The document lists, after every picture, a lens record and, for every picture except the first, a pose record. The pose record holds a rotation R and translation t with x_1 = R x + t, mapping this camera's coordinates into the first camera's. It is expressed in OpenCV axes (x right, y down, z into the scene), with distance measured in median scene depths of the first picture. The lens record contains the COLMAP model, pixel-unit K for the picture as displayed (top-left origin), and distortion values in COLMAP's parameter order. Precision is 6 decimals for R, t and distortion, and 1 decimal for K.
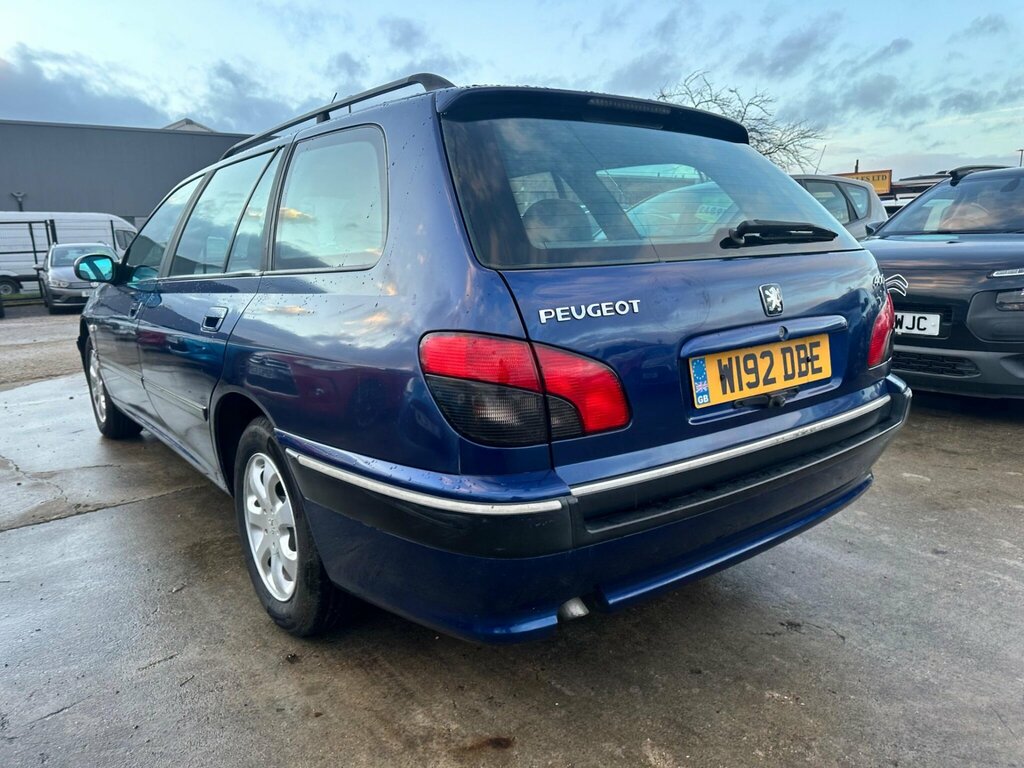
lens RADIAL K [[750.3, 0, 538.0], [0, 750.3, 379.6], [0, 0, 1]] dist [0.001766, -0.003830]
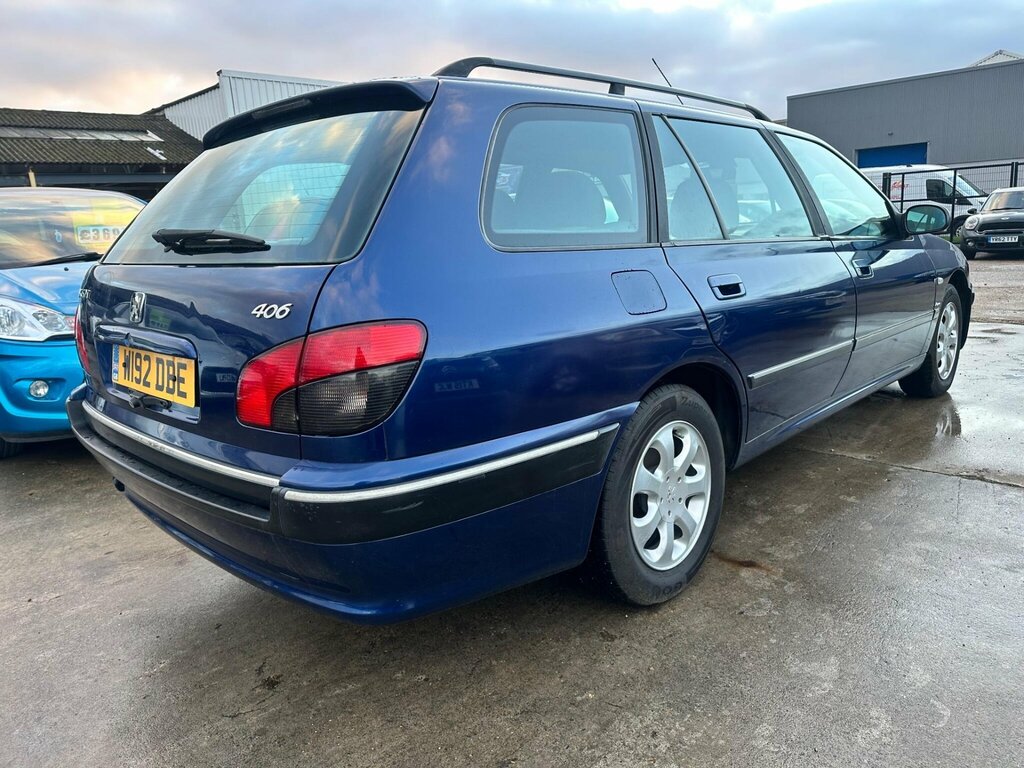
lens RADIAL K [[720.4, 0, 512.9], [0, 720.4, 376.2], [0, 0, 1]] dist [0.044401, -0.047720]
pose [[0.130980, 0.222272, -0.966147, 1.181937], [-0.131260, 0.969851, 0.205330, -0.248269], [0.982657, 0.099922, 0.156206, 1.167202]]
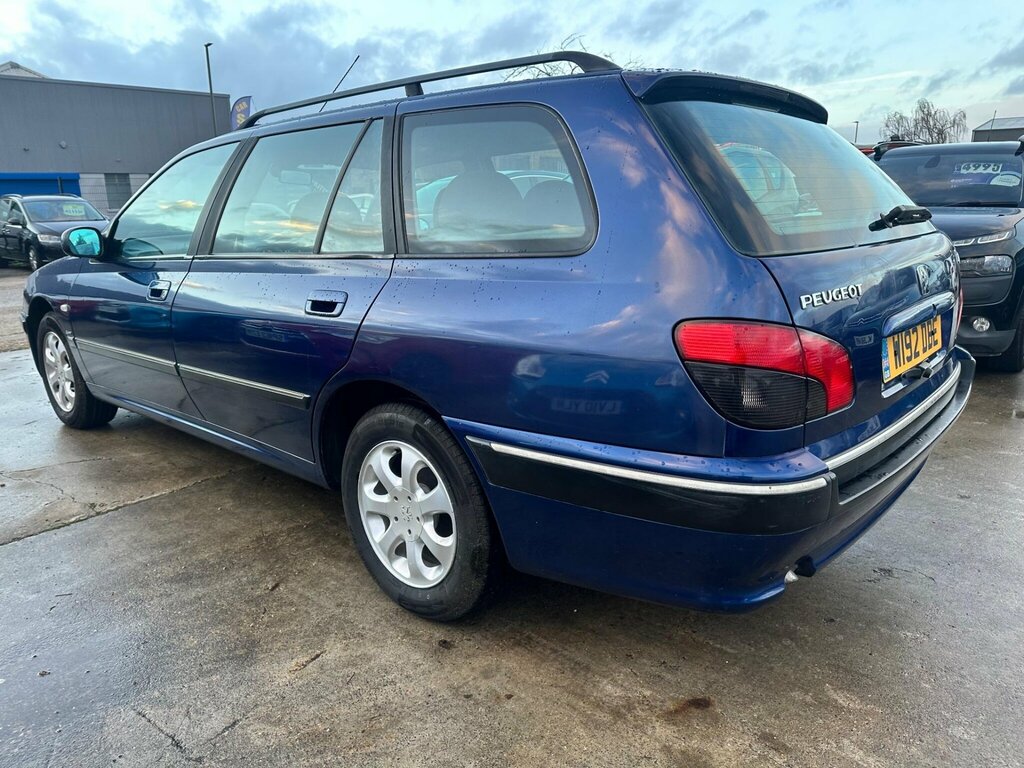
lens RADIAL K [[736.9, 0, 543.8], [0, 736.9, 397.5], [0, 0, 1]] dist [0.045422, -0.059813]
pose [[0.982724, -0.039263, 0.180864, -0.364941], [0.025843, 0.996776, 0.075964, -0.027291], [-0.183263, -0.069977, 0.980570, 0.033504]]
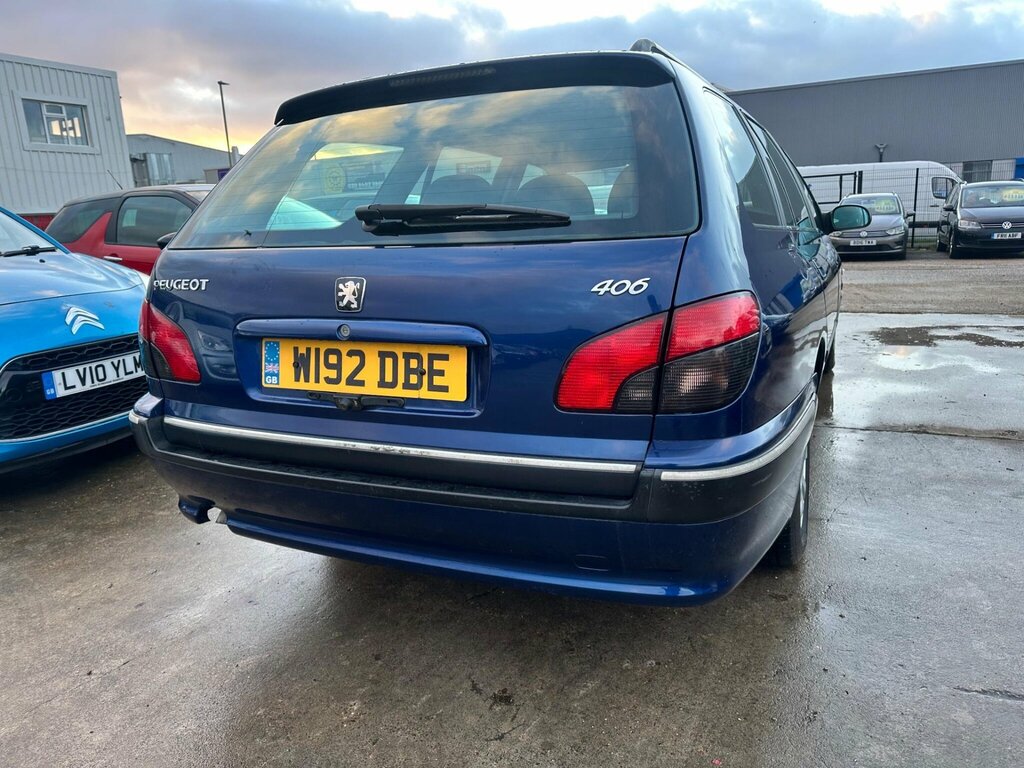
lens RADIAL K [[724.0, 0, 512.0], [0, 724.0, 384.0], [0, 0, 1]] dist [0.080441, -0.098033]
pose [[0.446242, 0.203724, -0.871415, 1.019516], [-0.132092, 0.978072, 0.161015, -0.143833], [0.885110, 0.043255, 0.463368, 0.654970]]
